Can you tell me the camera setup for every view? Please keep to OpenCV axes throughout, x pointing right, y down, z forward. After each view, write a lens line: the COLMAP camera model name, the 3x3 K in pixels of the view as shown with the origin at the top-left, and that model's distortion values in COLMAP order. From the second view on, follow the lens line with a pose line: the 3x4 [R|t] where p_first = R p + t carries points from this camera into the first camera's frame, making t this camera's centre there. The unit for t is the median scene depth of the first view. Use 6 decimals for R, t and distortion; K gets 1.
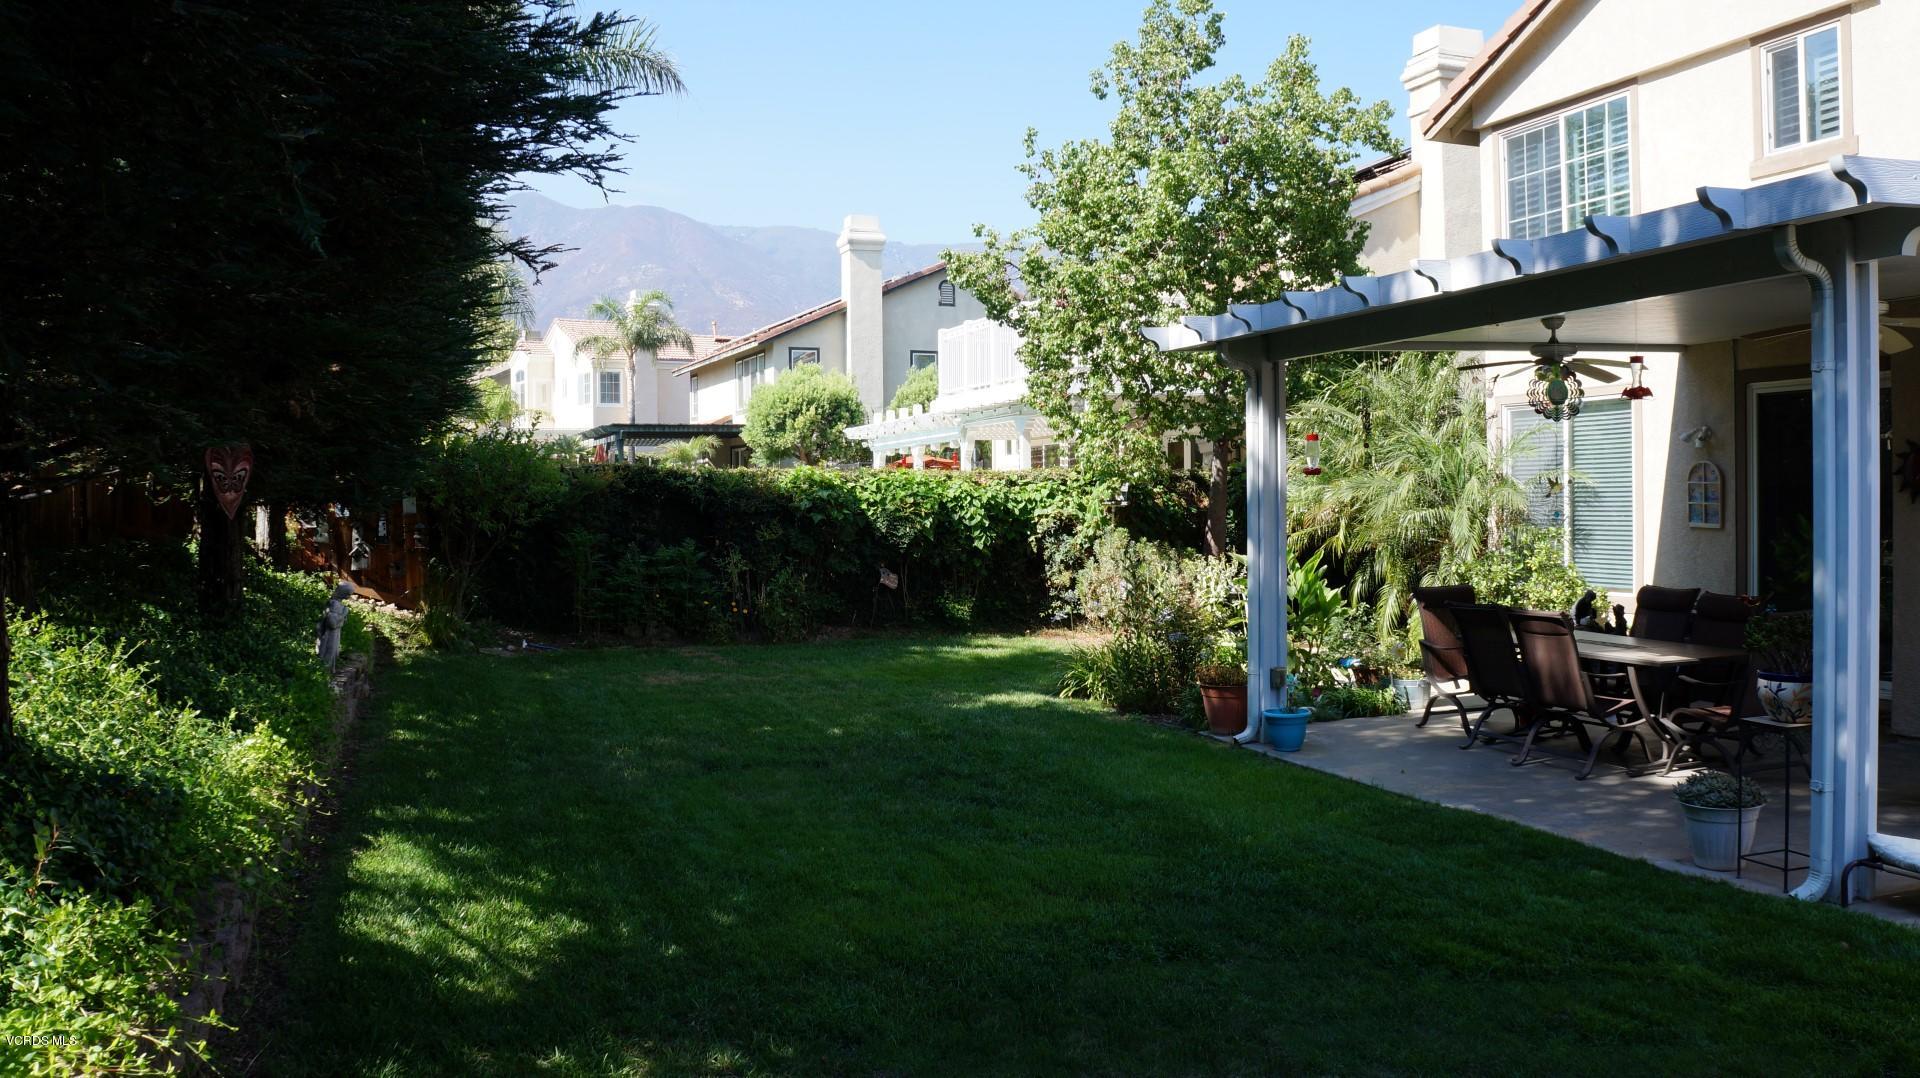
lens RADIAL K [[1541.8, 0, 960.0], [0, 1541.8, 539.0], [0, 0, 1]] dist [-0.173310, 0.120502]
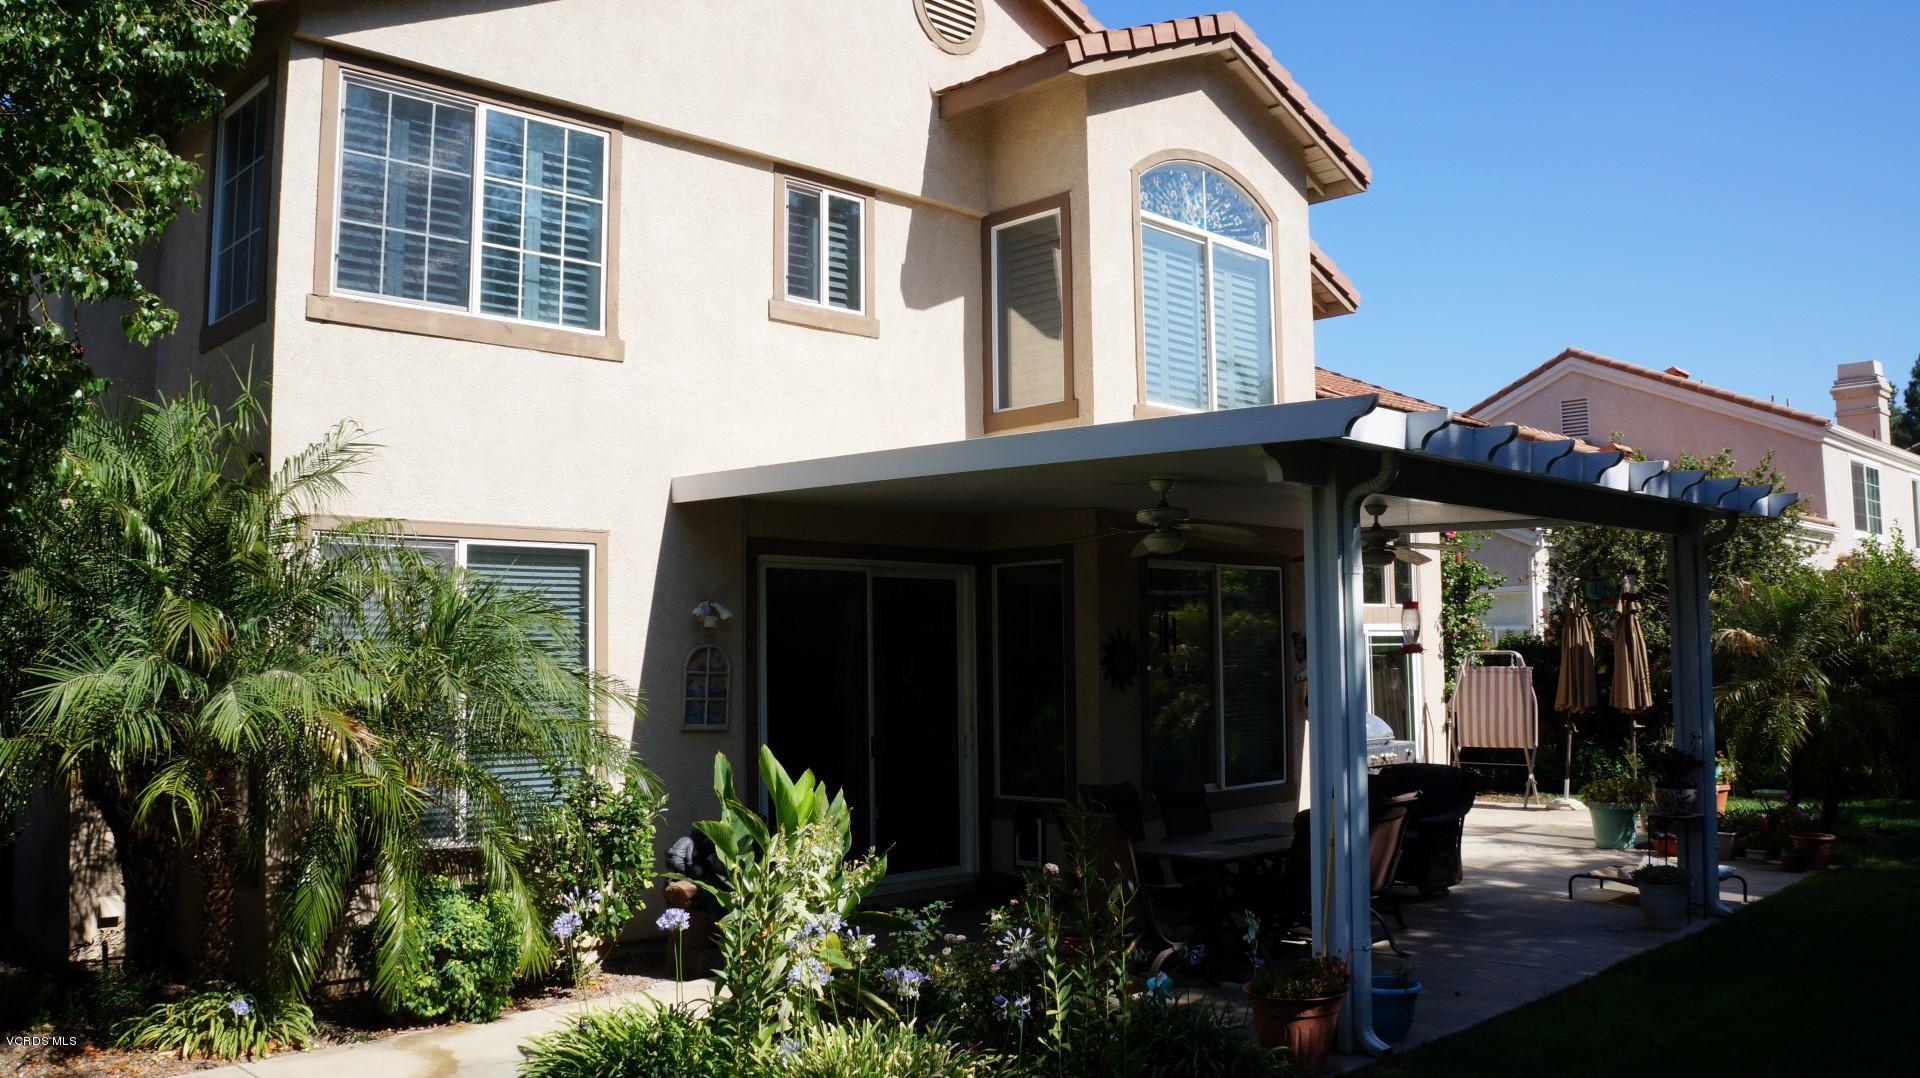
lens RADIAL K [[1527.4, 0, 967.5], [0, 1527.4, 532.7], [0, 0, 1]] dist [-0.165047, 0.112697]
pose [[-0.450906, 0.079083, 0.889061, -0.153751], [0.043209, 0.996833, -0.066756, -0.028255], [-0.891525, 0.008315, -0.452895, 0.672185]]
